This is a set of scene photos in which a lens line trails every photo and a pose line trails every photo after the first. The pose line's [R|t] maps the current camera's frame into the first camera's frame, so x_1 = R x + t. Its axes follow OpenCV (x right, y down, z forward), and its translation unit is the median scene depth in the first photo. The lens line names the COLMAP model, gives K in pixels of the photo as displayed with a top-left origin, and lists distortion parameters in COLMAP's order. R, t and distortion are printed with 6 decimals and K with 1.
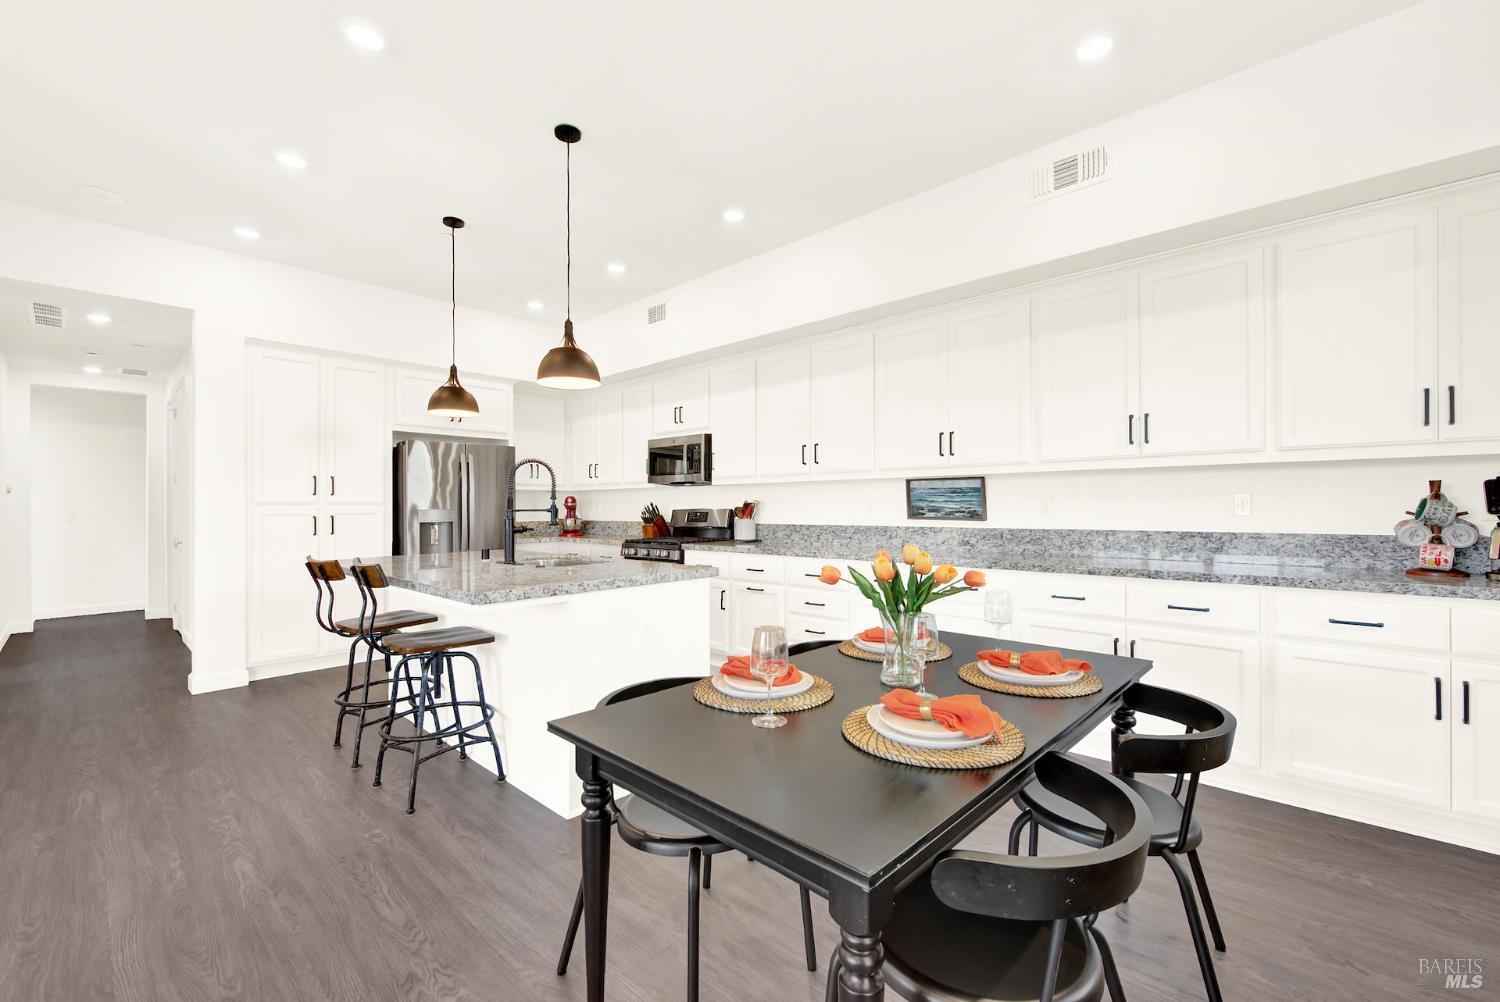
lens RADIAL K [[619.4, 0, 738.9], [0, 619.4, 496.4], [0, 0, 1]] dist [-0.000057, -0.000100]
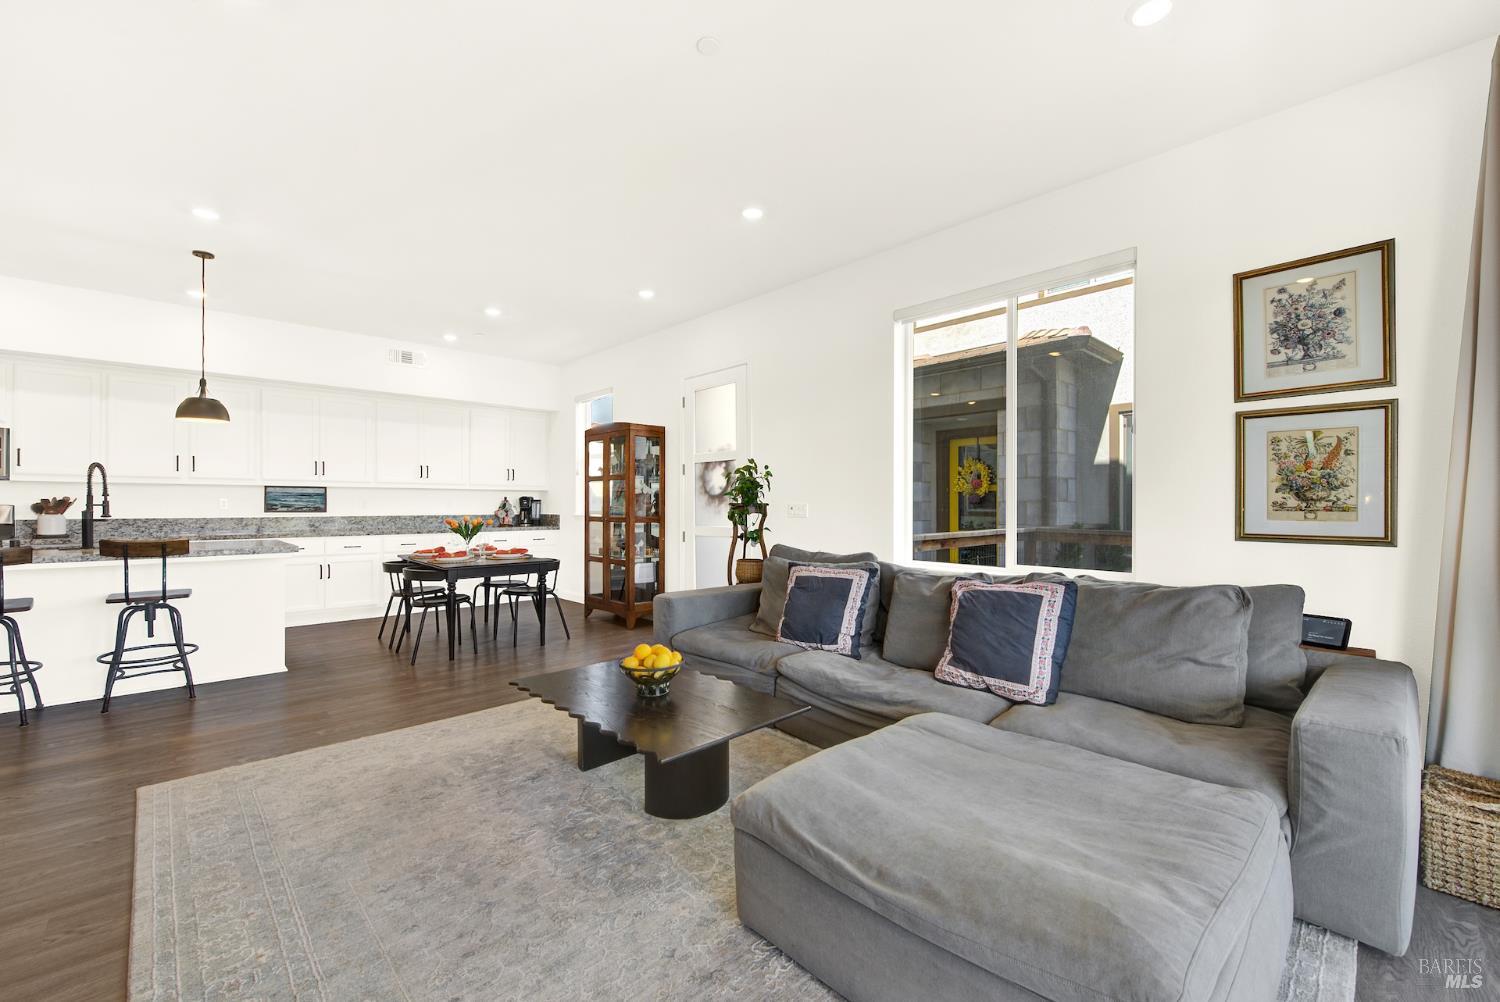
lens RADIAL K [[604.8, 0, 750.0], [0, 604.8, 501.0], [0, 0, 1]] dist [0.000621, -0.000088]
pose [[0.041089, 0.021825, 0.998917, -1.202337], [-0.004076, 0.999757, -0.021676, 0.037159], [-0.999147, -0.003181, 0.041168, -0.266259]]
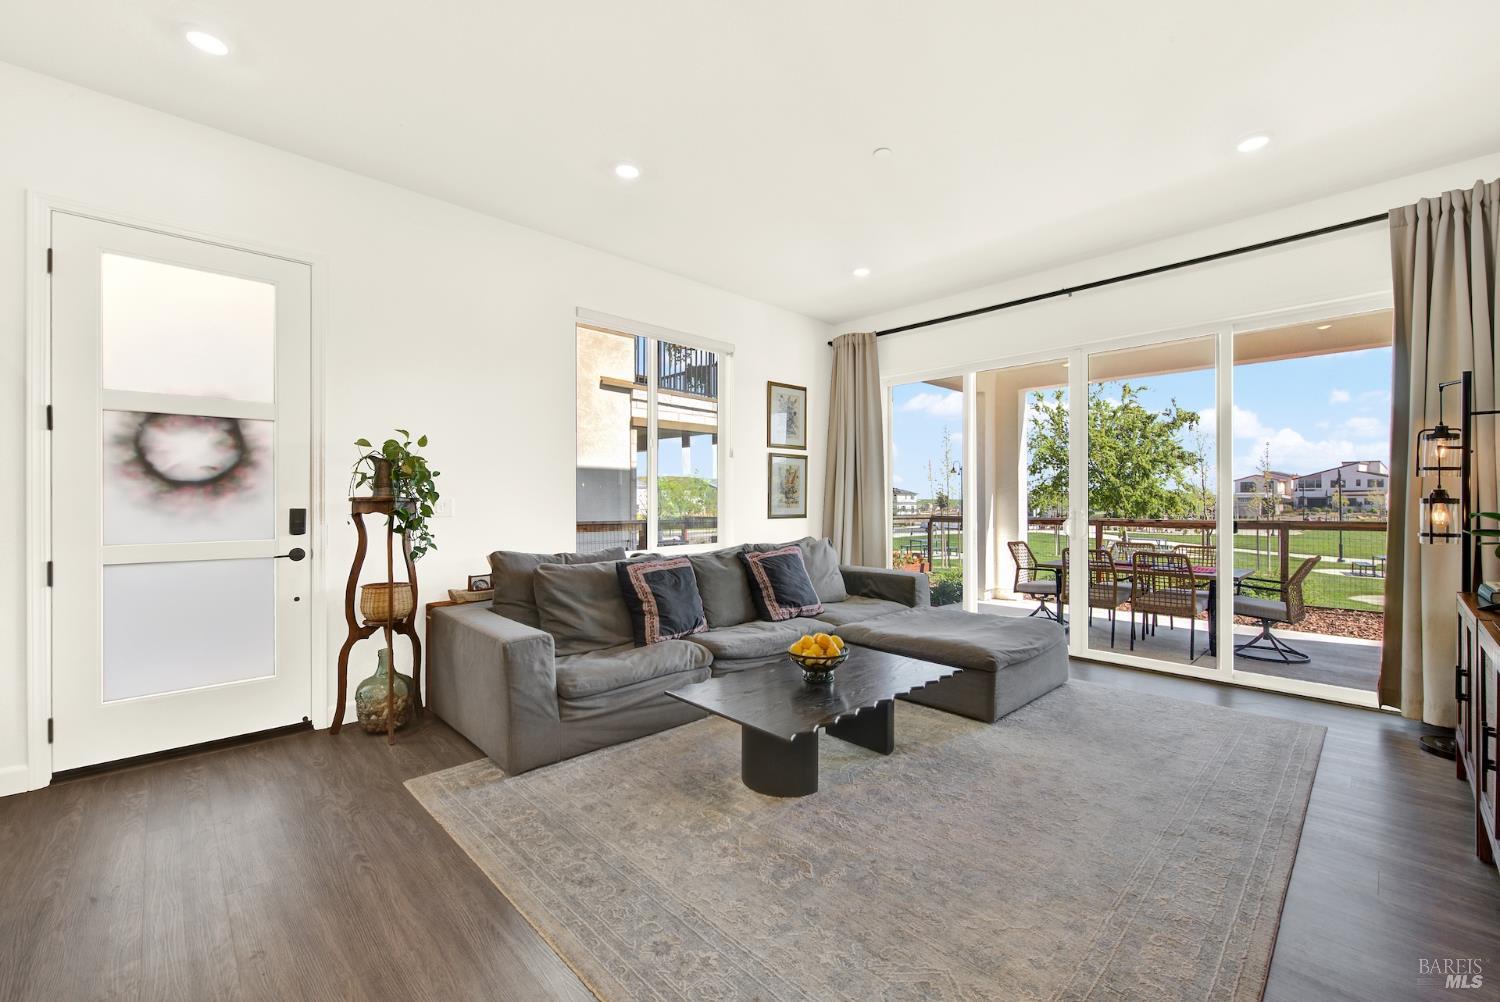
lens RADIAL K [[607.6, 0, 759.8], [0, 607.6, 500.6], [0, 0, 1]] dist [-0.001711, -0.000903]
pose [[-0.999360, 0.016977, 0.031480, -0.506409], [0.016754, 0.999833, -0.007325, 0.034111], [-0.031599, -0.006793, -0.999478, 0.554078]]
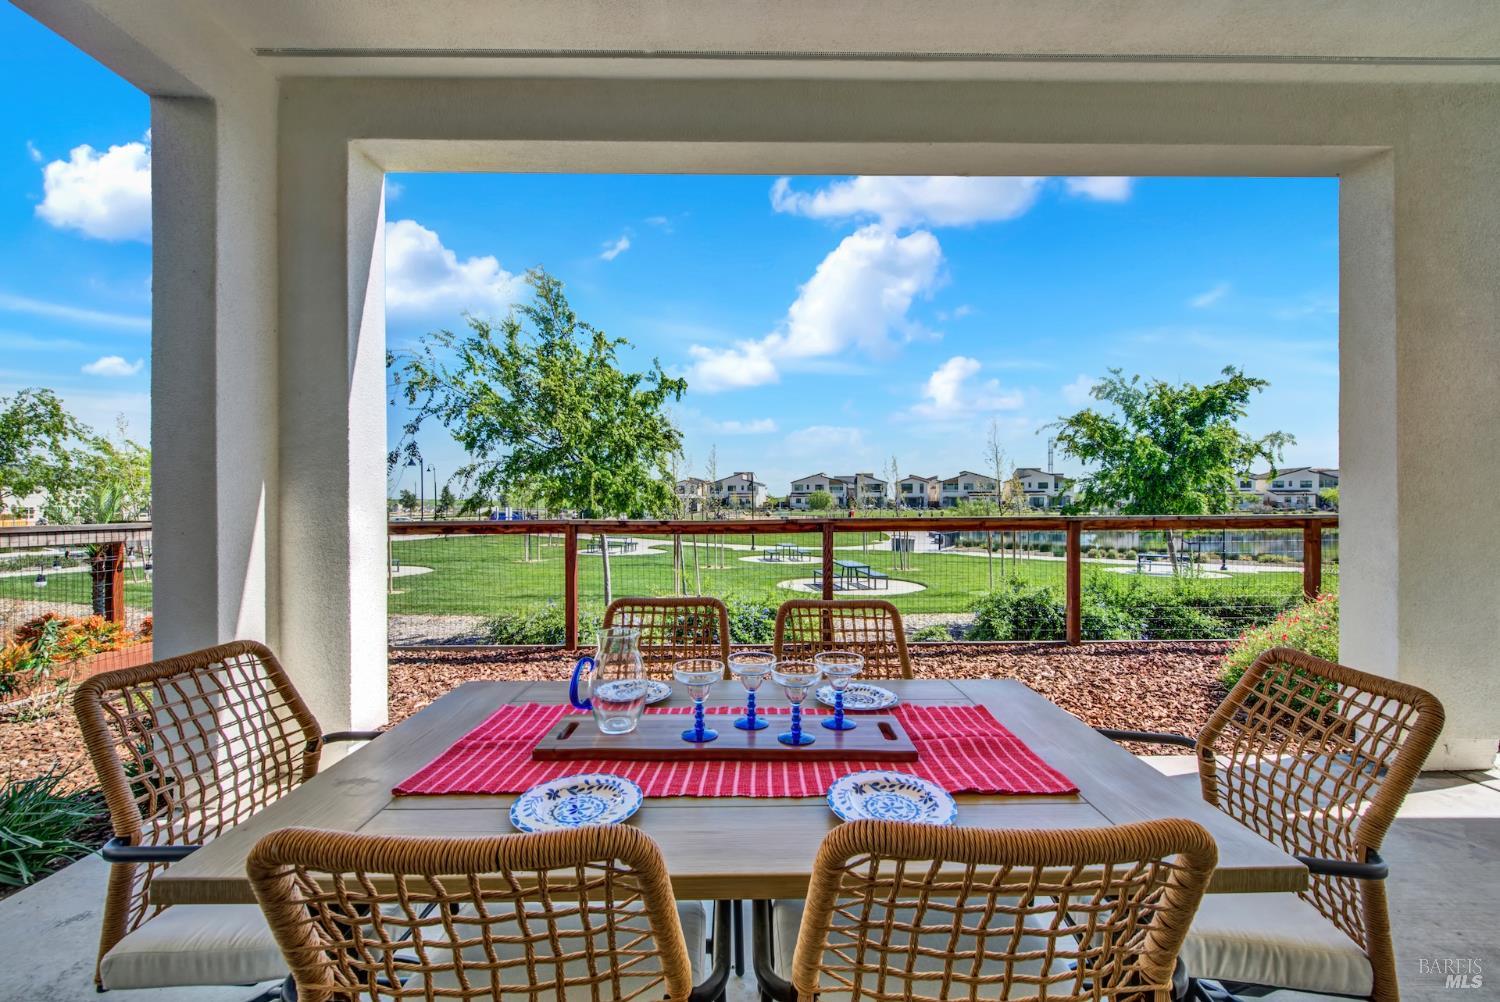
lens RADIAL K [[596.9, 0, 757.8], [0, 596.9, 504.8], [0, 0, 1]] dist [0.003765, -0.002708]
pose [[-0.709461, 0.021980, -0.704402, -1.178672], [0.017154, 0.999756, 0.013918, 0.068102], [0.704536, -0.002209, -0.709665, -0.729016]]
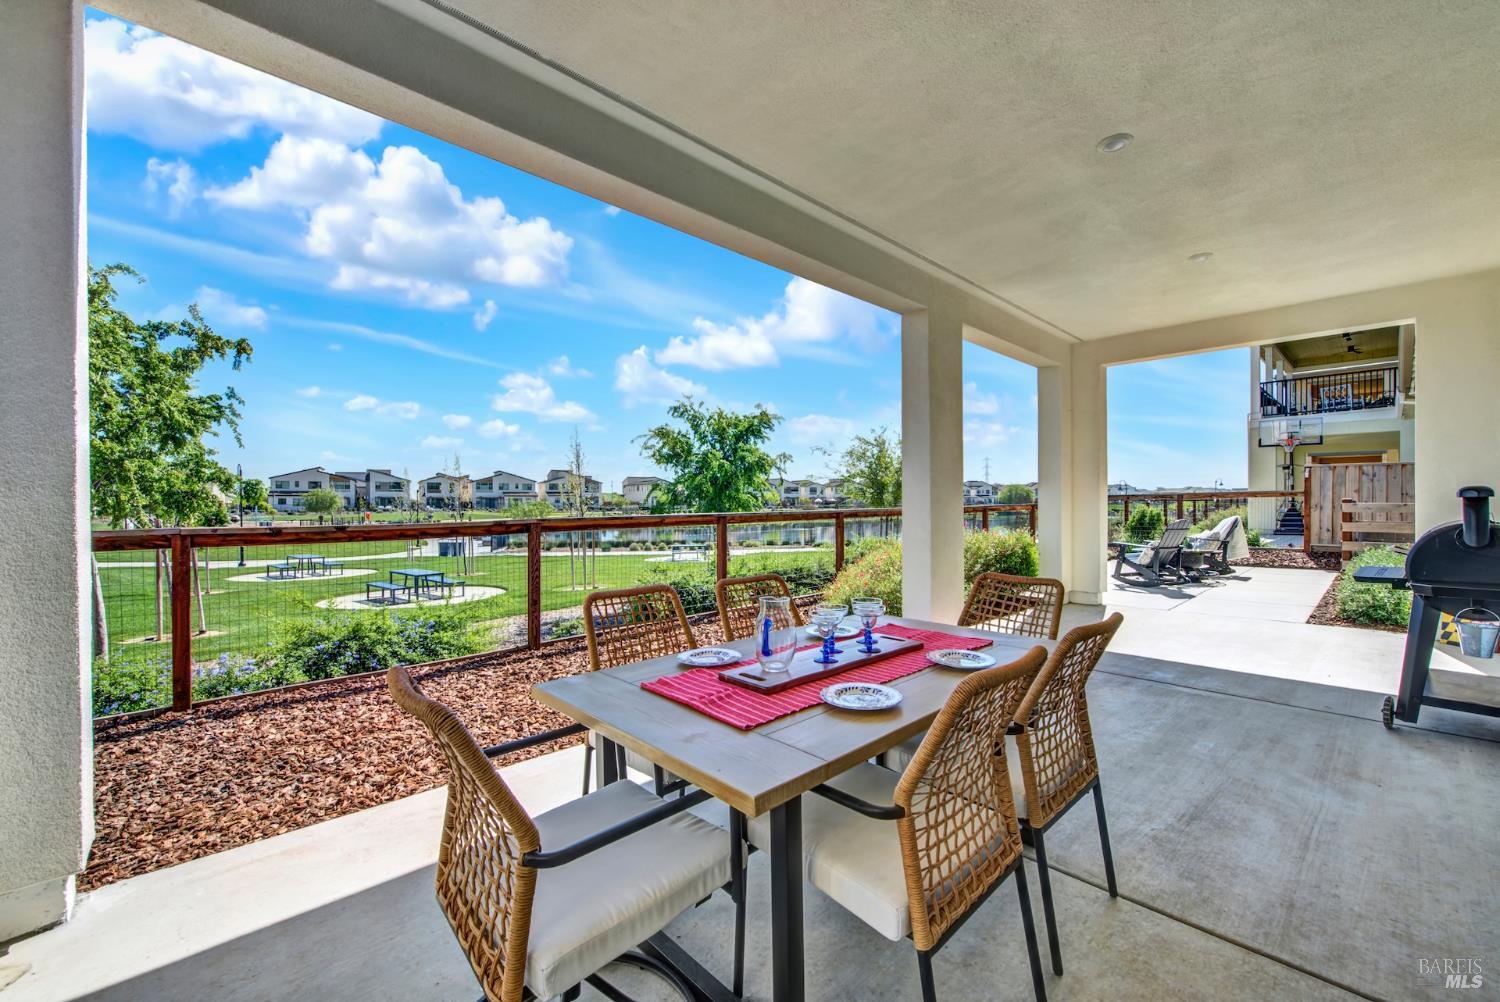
lens RADIAL K [[596.9, 0, 757.8], [0, 596.9, 504.8], [0, 0, 1]] dist [0.003765, -0.002708]
pose [[-0.038019, 0.023696, -0.998996, -0.908455], [0.008920, 0.999687, 0.023373, 0.060957], [0.999237, -0.008022, -0.038218, -1.012901]]
